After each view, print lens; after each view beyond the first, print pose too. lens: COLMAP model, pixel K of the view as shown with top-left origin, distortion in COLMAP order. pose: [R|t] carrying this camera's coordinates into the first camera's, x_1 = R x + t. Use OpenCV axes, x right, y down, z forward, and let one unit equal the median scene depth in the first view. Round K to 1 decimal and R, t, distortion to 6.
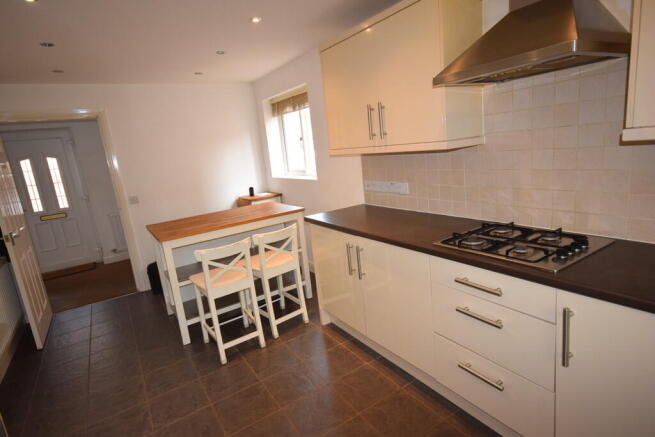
lens RADIAL K [[357.5, 0, 329.8], [0, 357.5, 219.2], [0, 0, 1]] dist [0.014500, 0.000040]
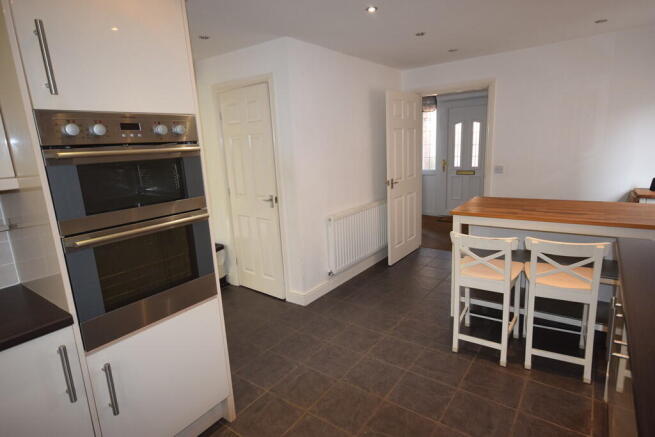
lens RADIAL K [[357.5, 0, 329.8], [0, 357.5, 219.2], [0, 0, 1]] dist [0.014500, 0.000040]
pose [[0.362866, 0.282382, -0.888025, 0.323247], [-0.184585, 0.955877, 0.228532, -0.094043], [0.913377, 0.080989, 0.398978, 0.254856]]
